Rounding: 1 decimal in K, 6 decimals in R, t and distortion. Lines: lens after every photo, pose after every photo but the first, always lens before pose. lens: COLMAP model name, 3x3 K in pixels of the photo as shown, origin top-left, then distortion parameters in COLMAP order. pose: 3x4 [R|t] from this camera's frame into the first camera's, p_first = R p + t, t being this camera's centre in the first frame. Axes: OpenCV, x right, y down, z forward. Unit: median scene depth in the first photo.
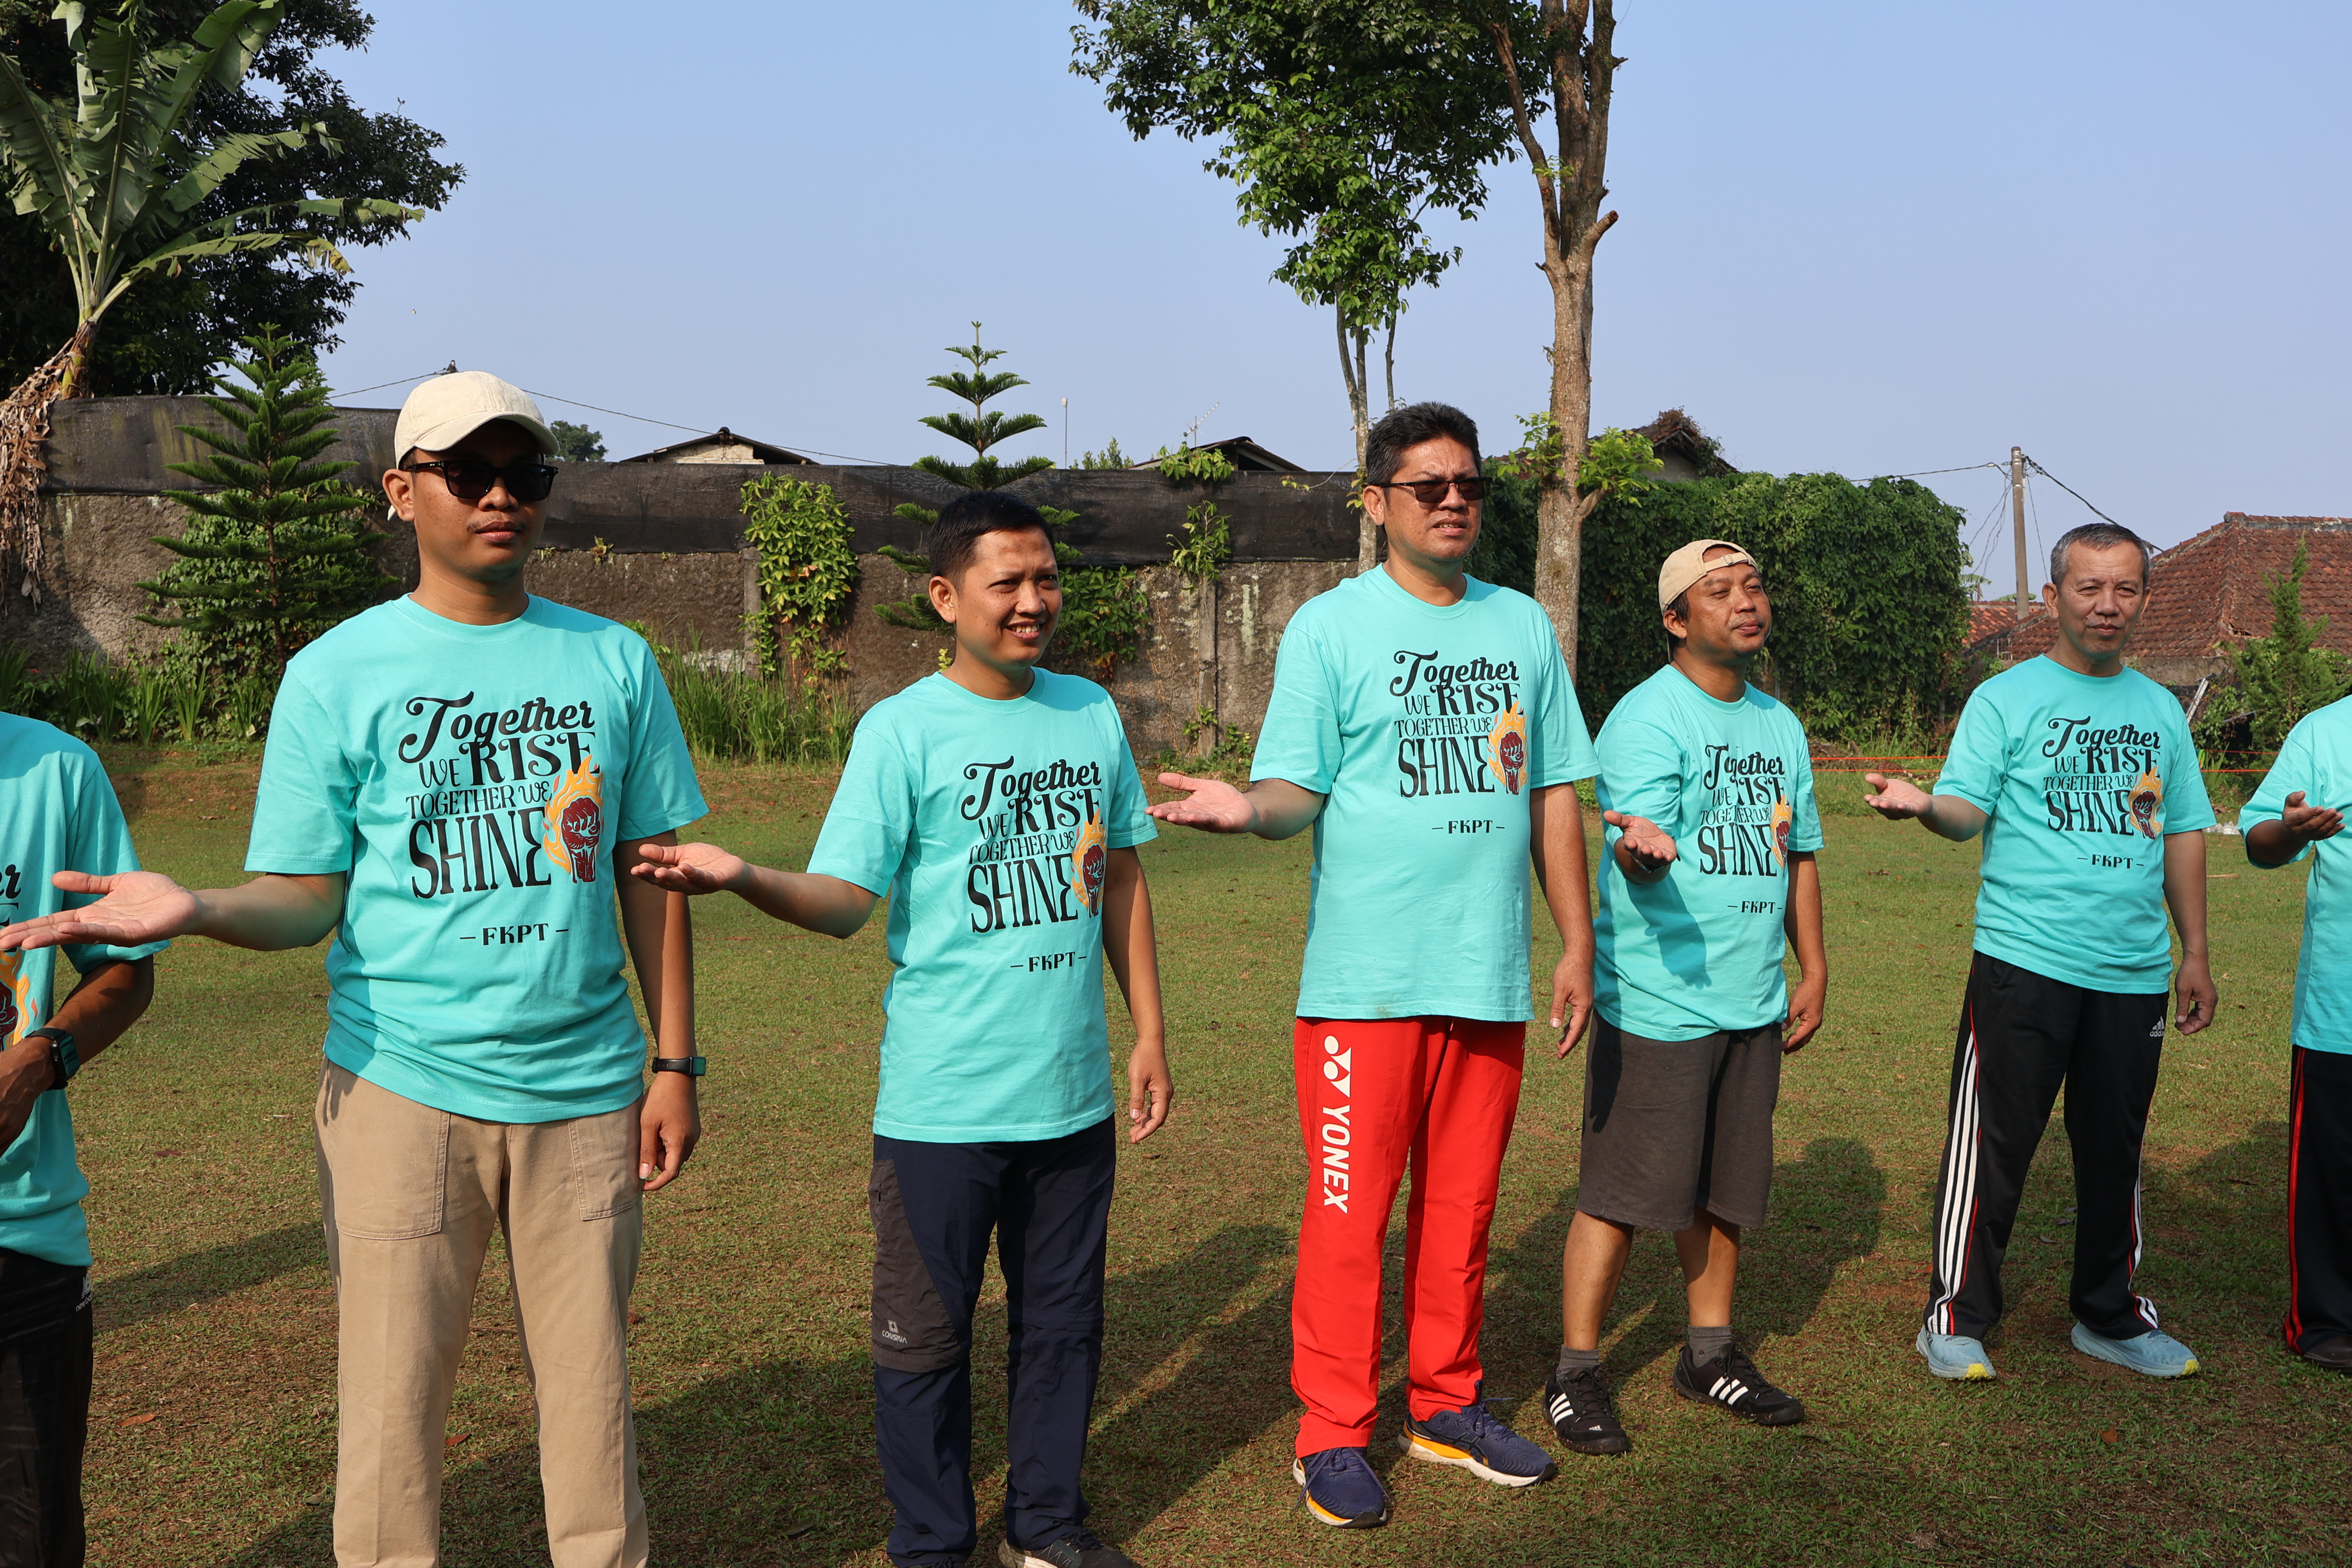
lens RADIAL K [[2370.4, 0, 1177.2], [0, 2370.4, 776.2], [0, 0, 1]] dist [0.015919, 0.000000]
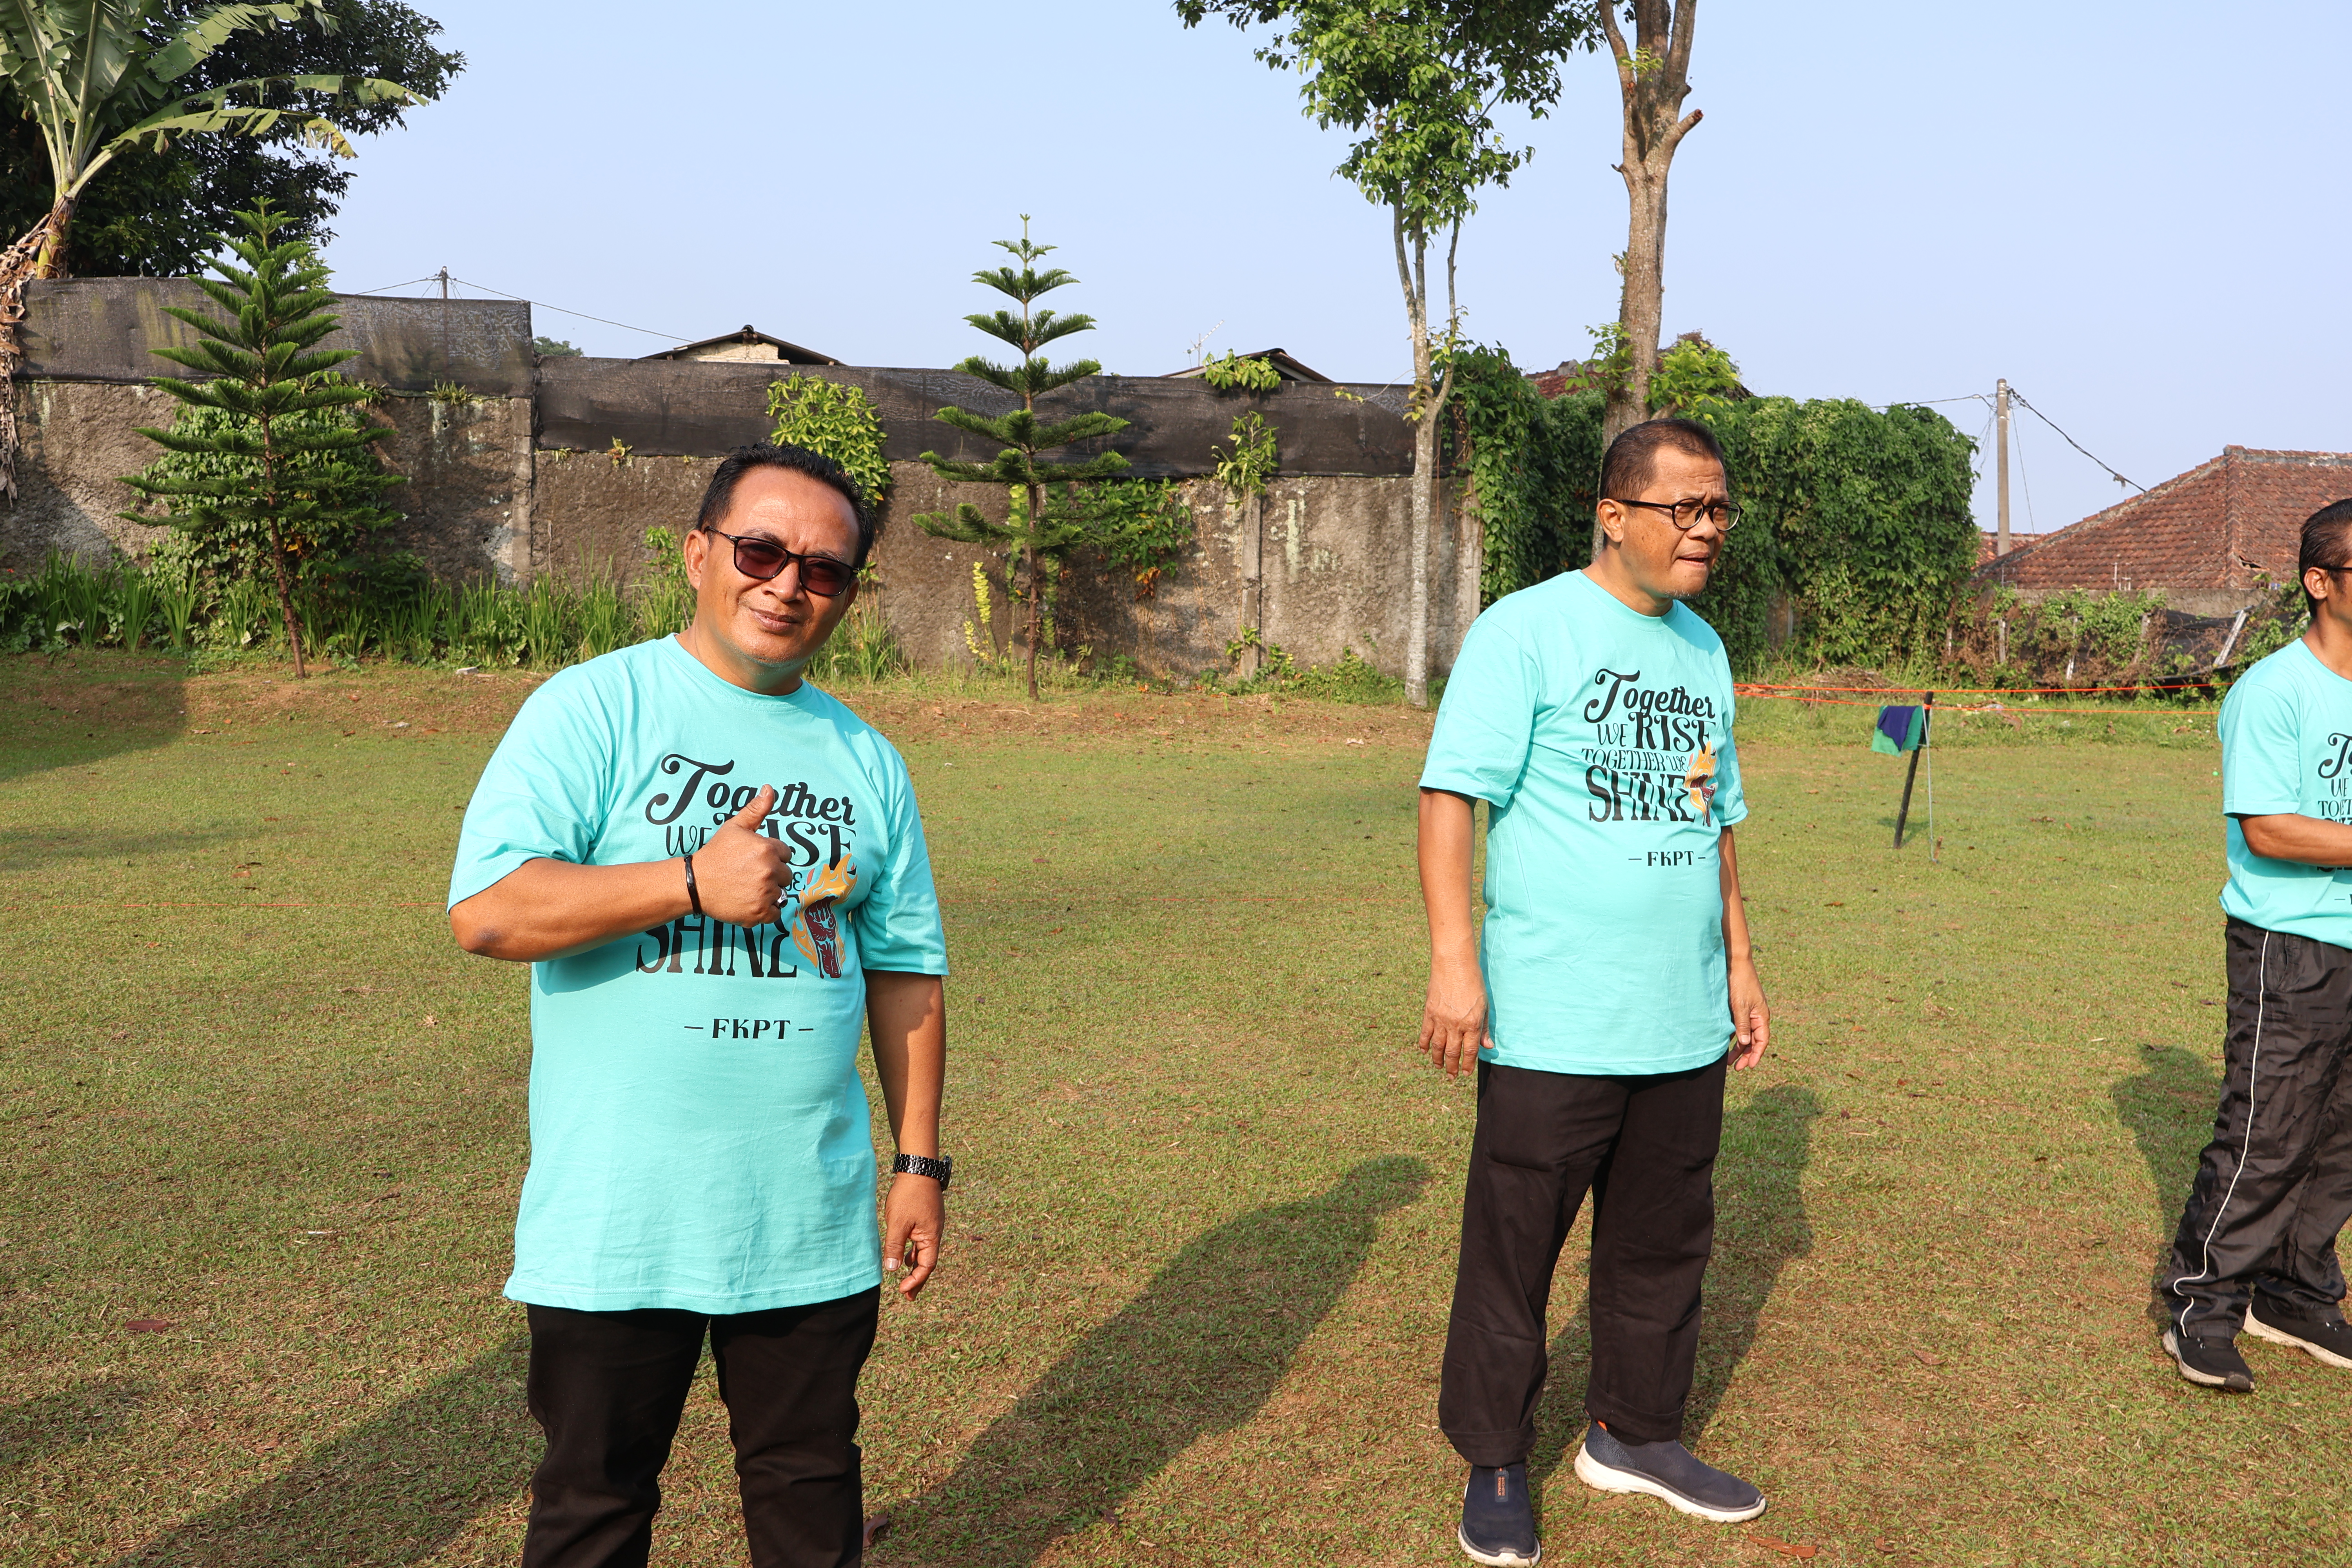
lens RADIAL K [[2165.5, 0, 1177.3], [0, 2165.5, 781.8], [0, 0, 1]] dist [0.016708, 0.000000]
pose [[0.999279, 0.011041, 0.036333, -0.049444], [-0.012644, 0.998943, 0.044186, -0.004695], [-0.035807, -0.044614, 0.998362, 0.119506]]
